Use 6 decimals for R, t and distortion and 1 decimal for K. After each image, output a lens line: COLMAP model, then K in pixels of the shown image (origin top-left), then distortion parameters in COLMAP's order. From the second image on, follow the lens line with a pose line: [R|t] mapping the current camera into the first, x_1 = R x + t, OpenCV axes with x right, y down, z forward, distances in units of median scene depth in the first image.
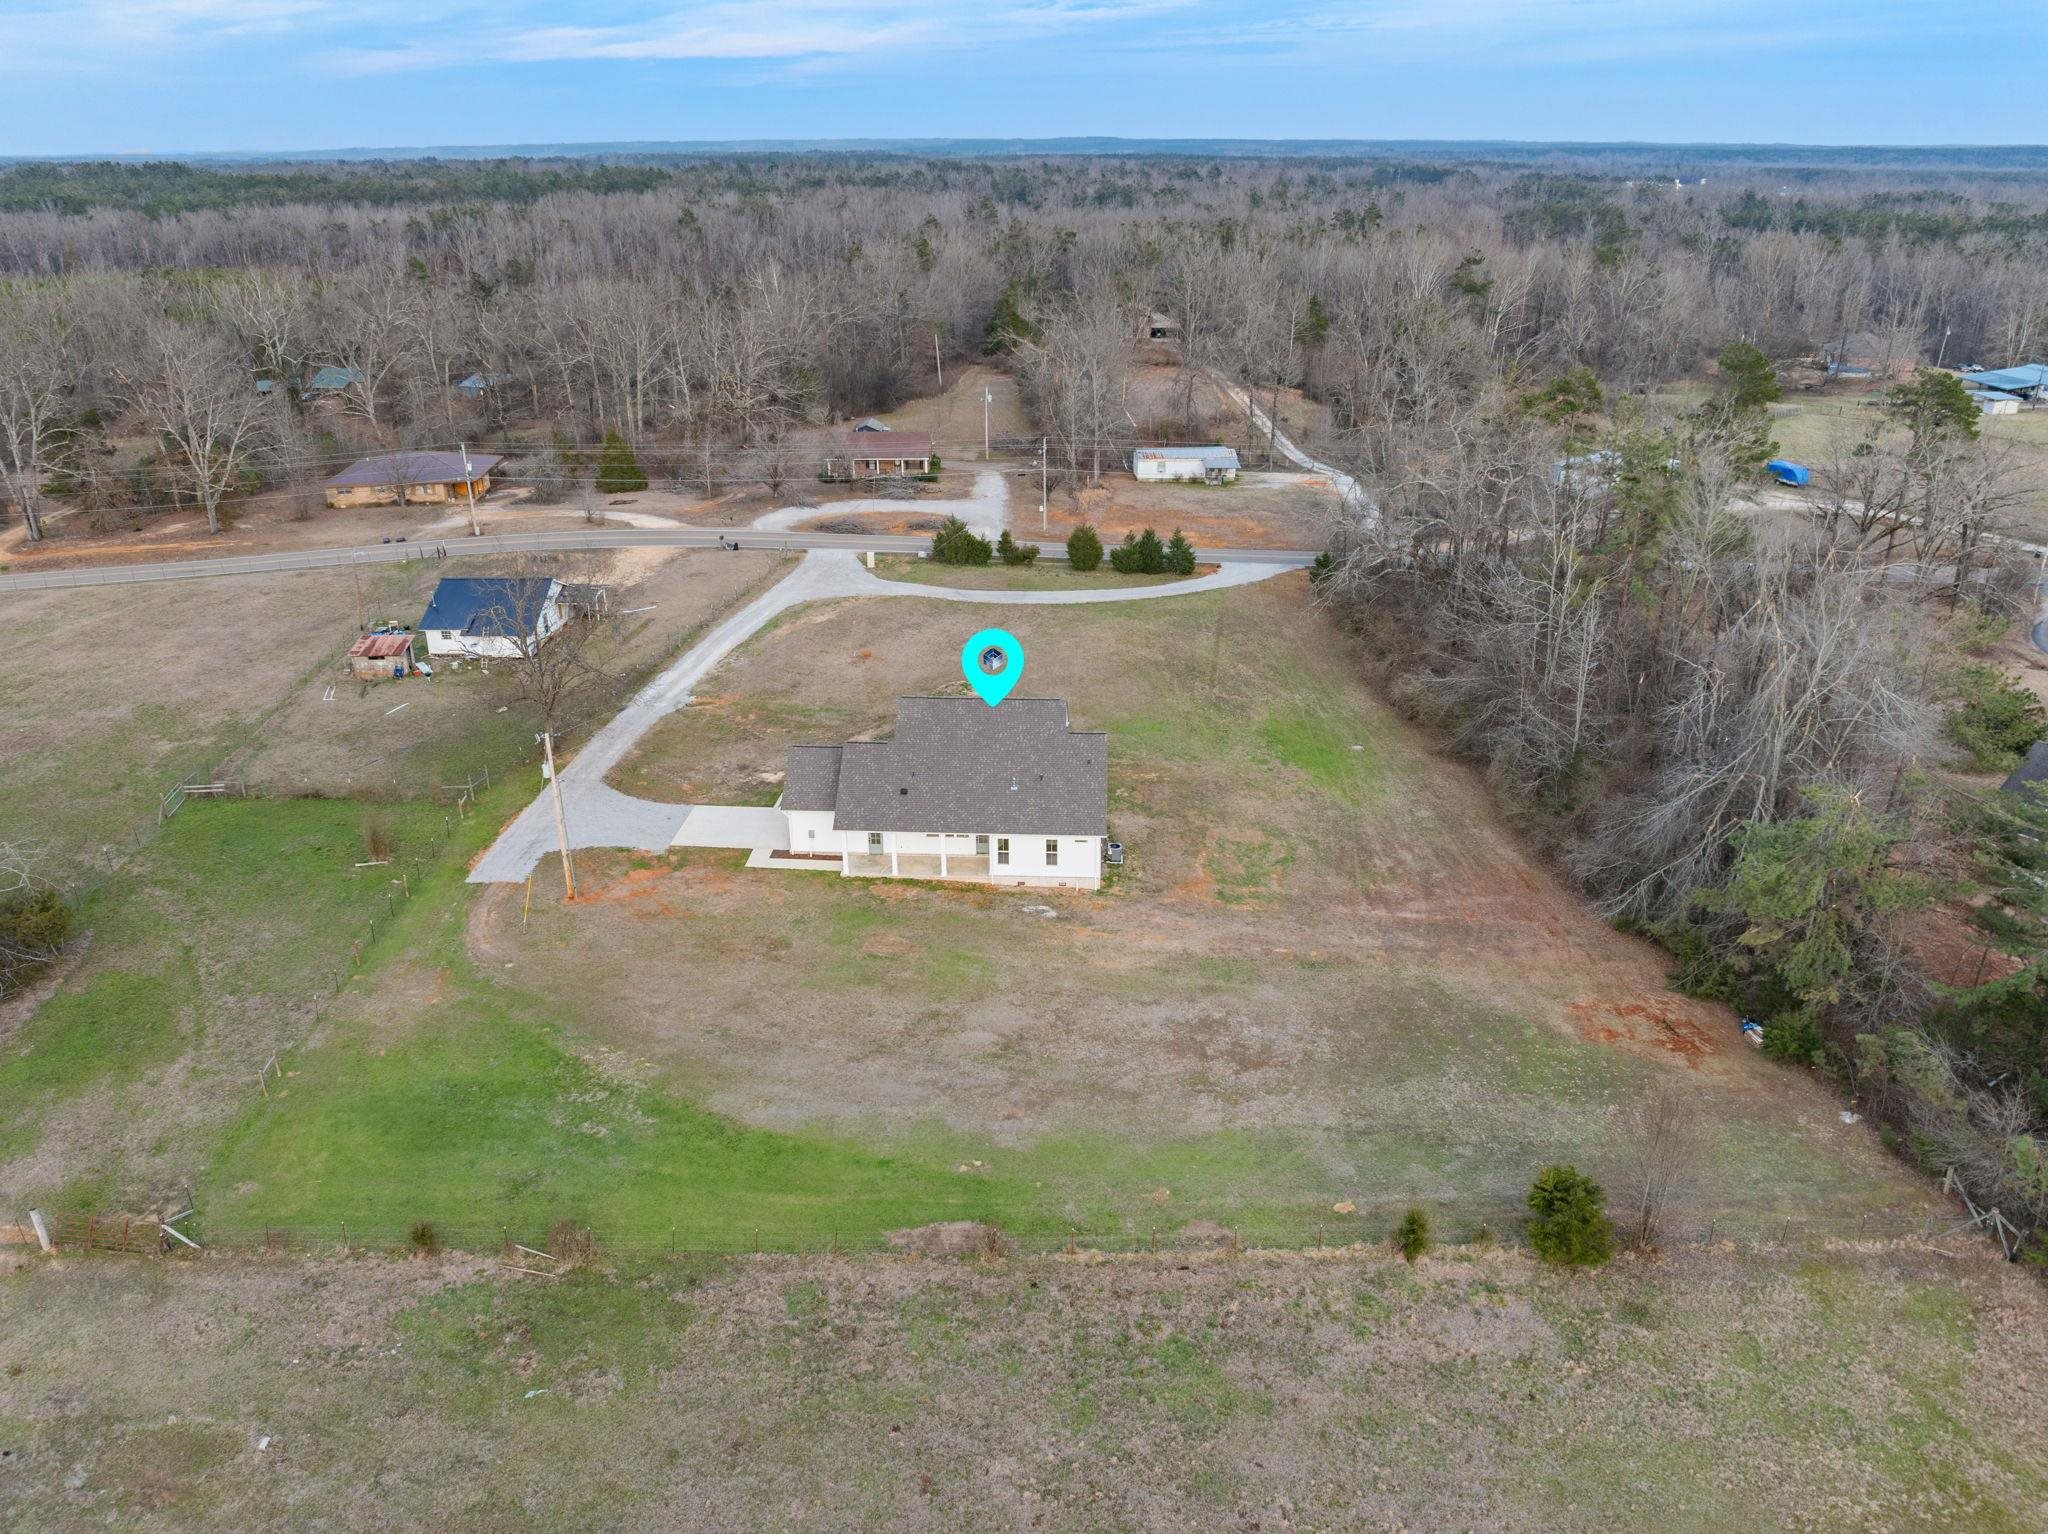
lens RADIAL K [[1444.6, 0, 1031.0], [0, 1444.6, 764.8], [0, 0, 1]] dist [-0.025542, -0.025085]
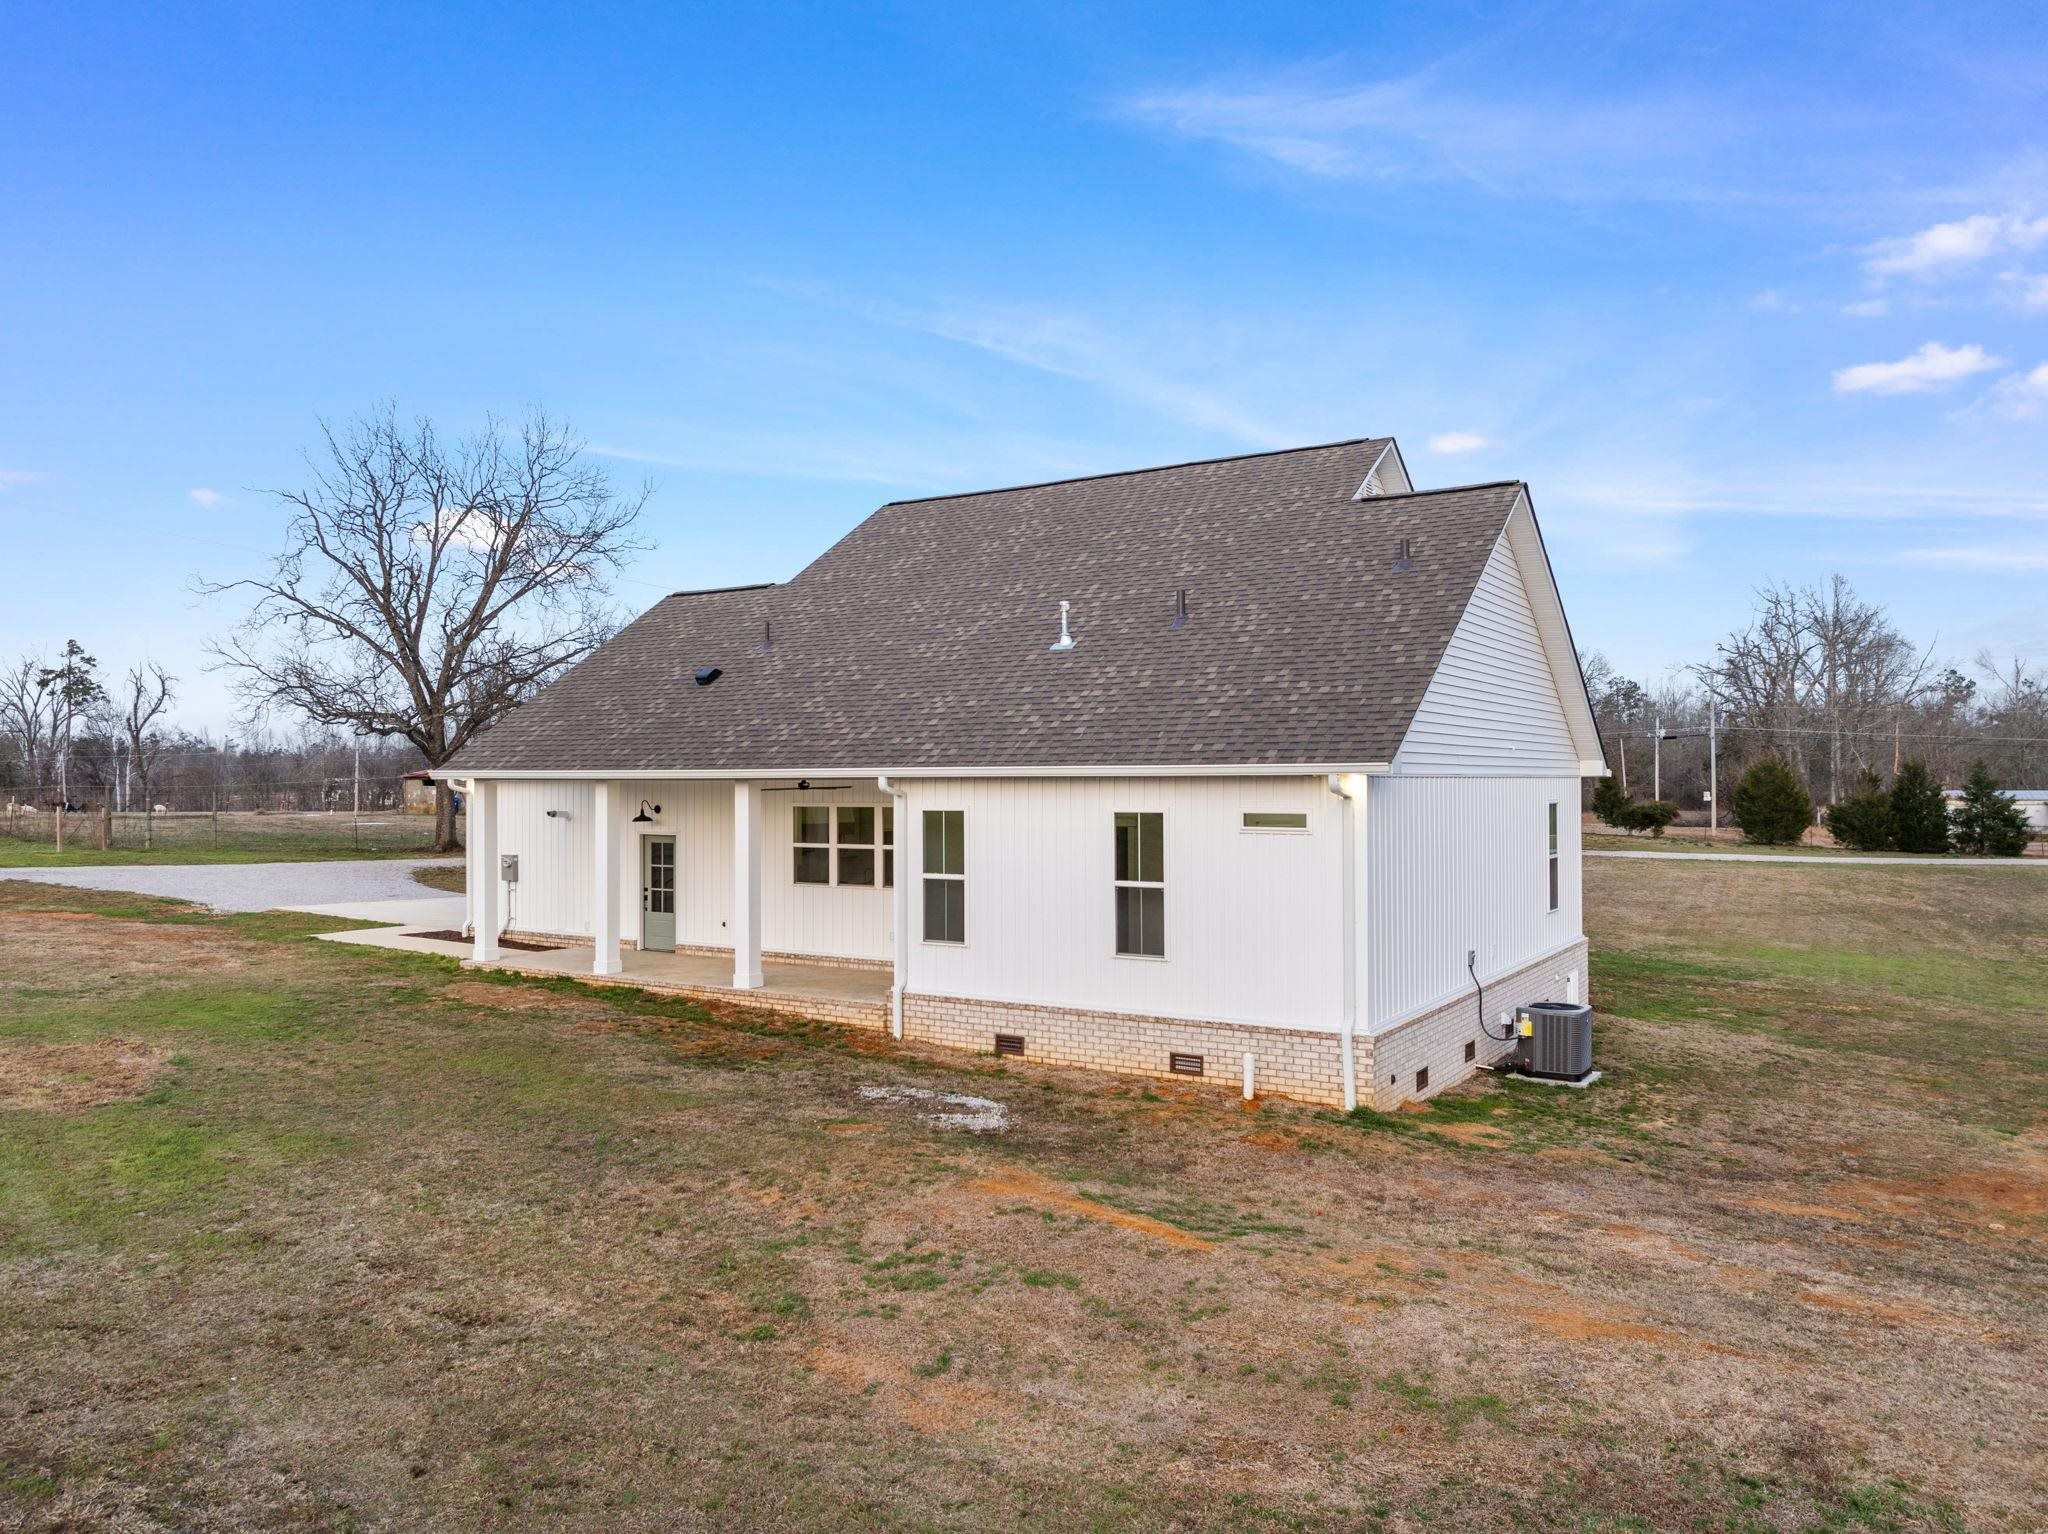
lens RADIAL K [[1444.6, 0, 1031.0], [0, 1444.6, 764.8], [0, 0, 1]] dist [-0.025542, -0.025085]
pose [[0.871023, -0.005846, -0.491207, 0.099909], [-0.197549, 0.911345, -0.361145, 0.120946], [0.449770, 0.411603, 0.792647, 0.822249]]
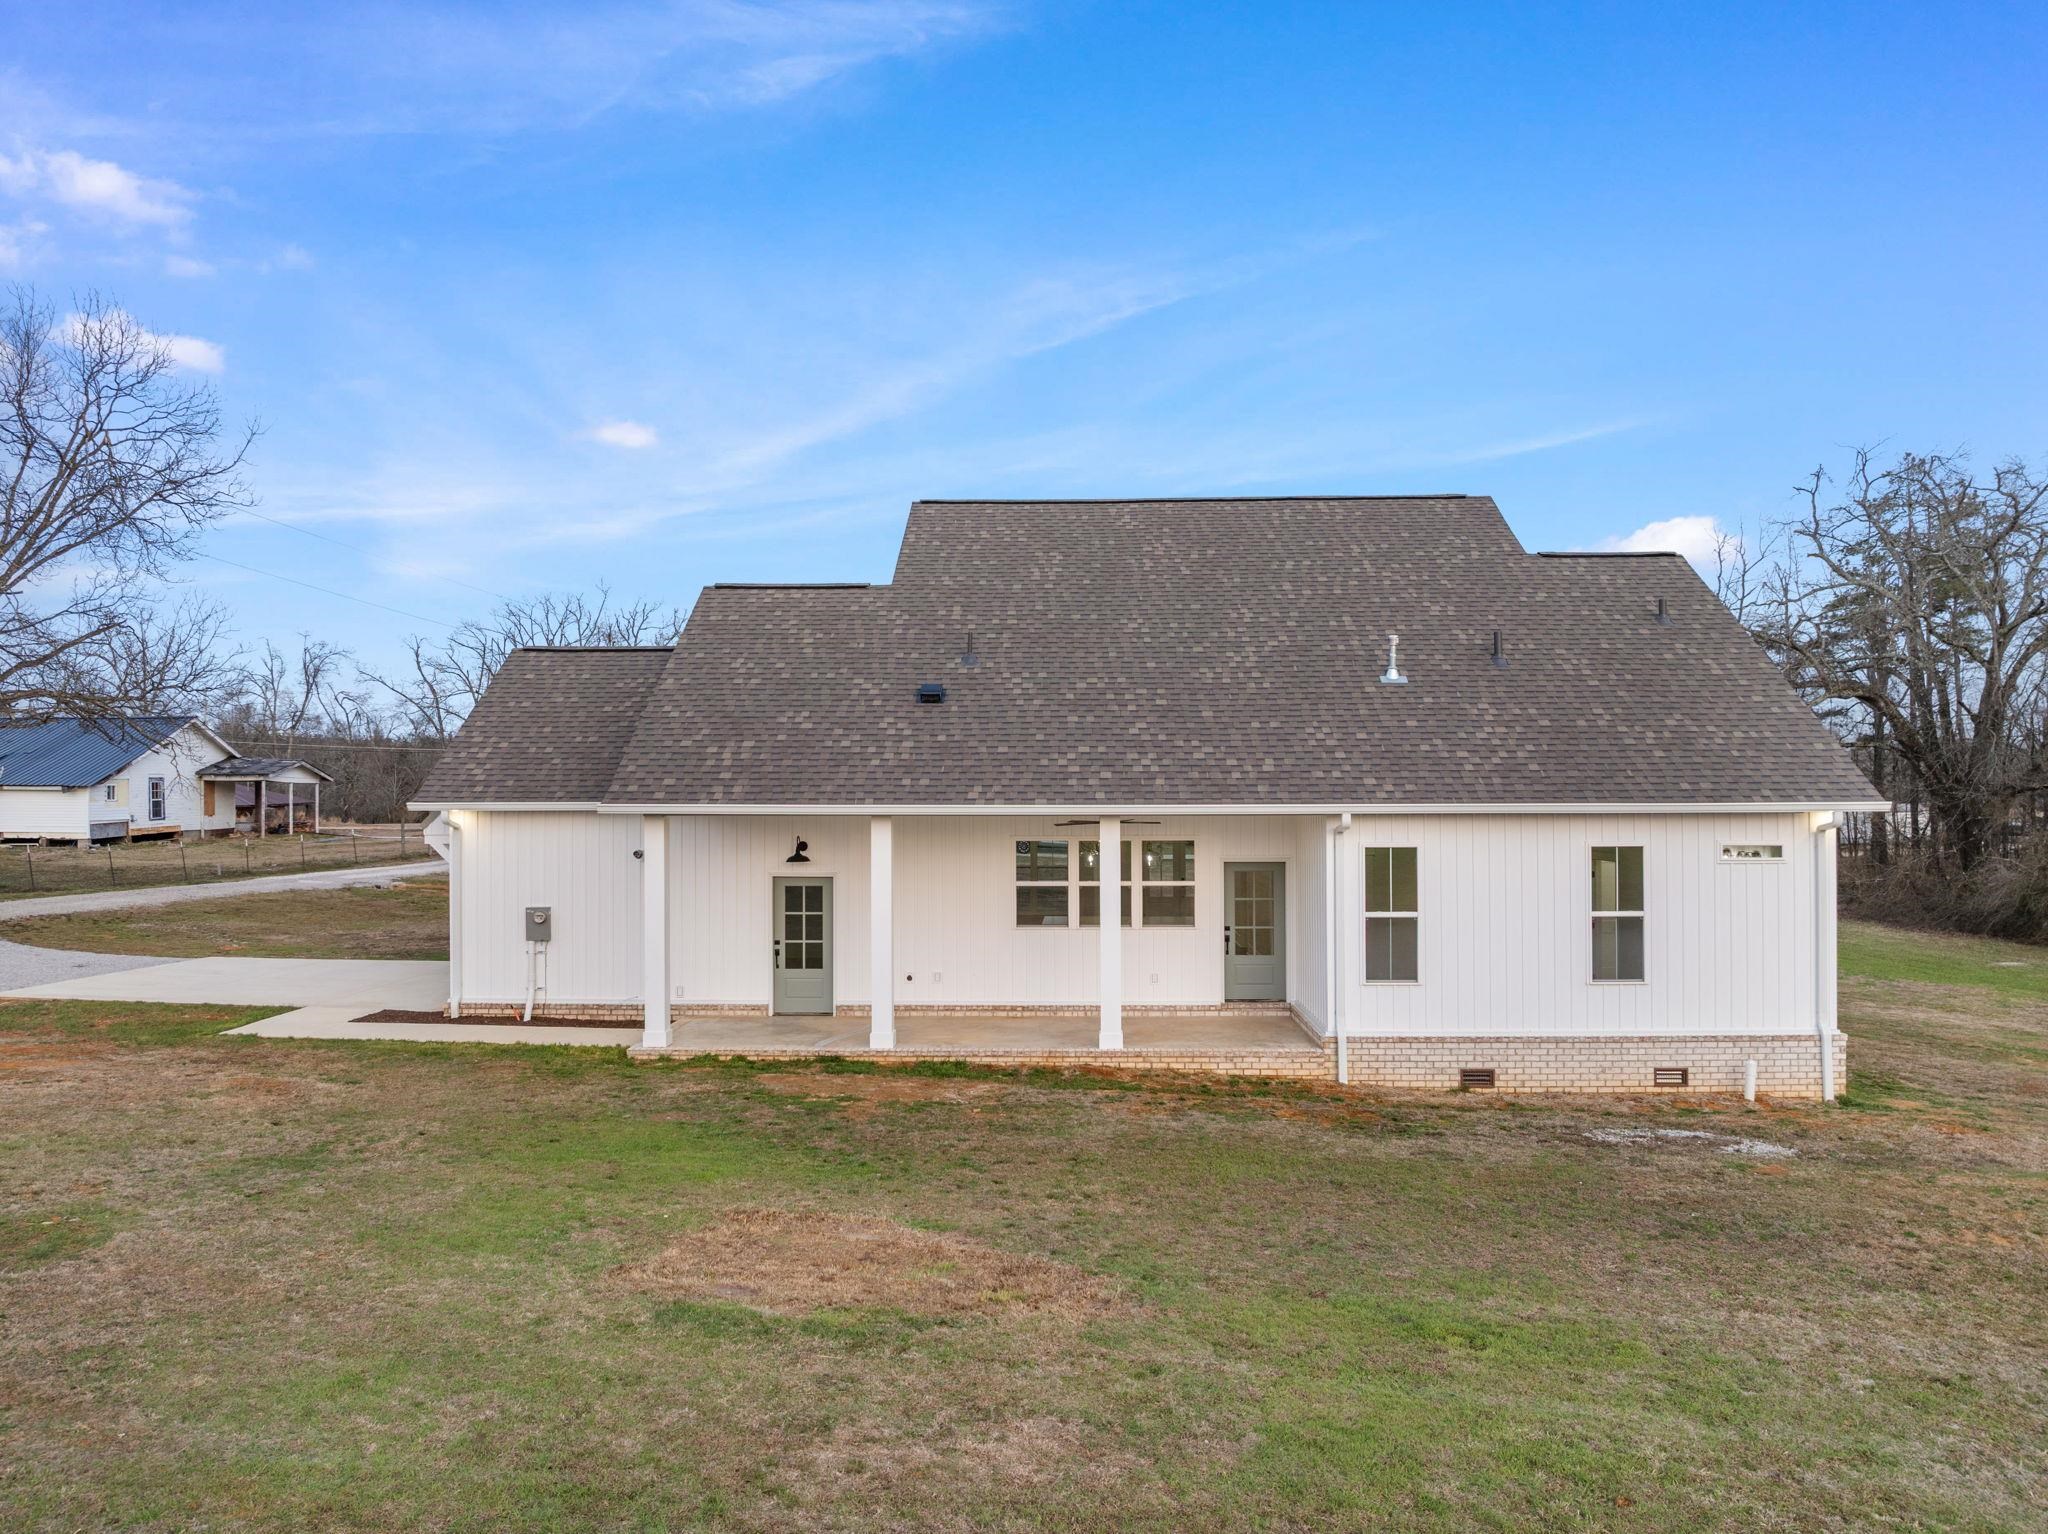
lens RADIAL K [[1444.6, 0, 1031.0], [0, 1444.6, 764.8], [0, 0, 1]] dist [-0.025542, -0.025085]
pose [[0.999840, -0.000872, 0.017868, -0.076427], [0.008168, 0.910863, -0.412627, 0.127623], [-0.015915, 0.412707, 0.910725, 0.793419]]
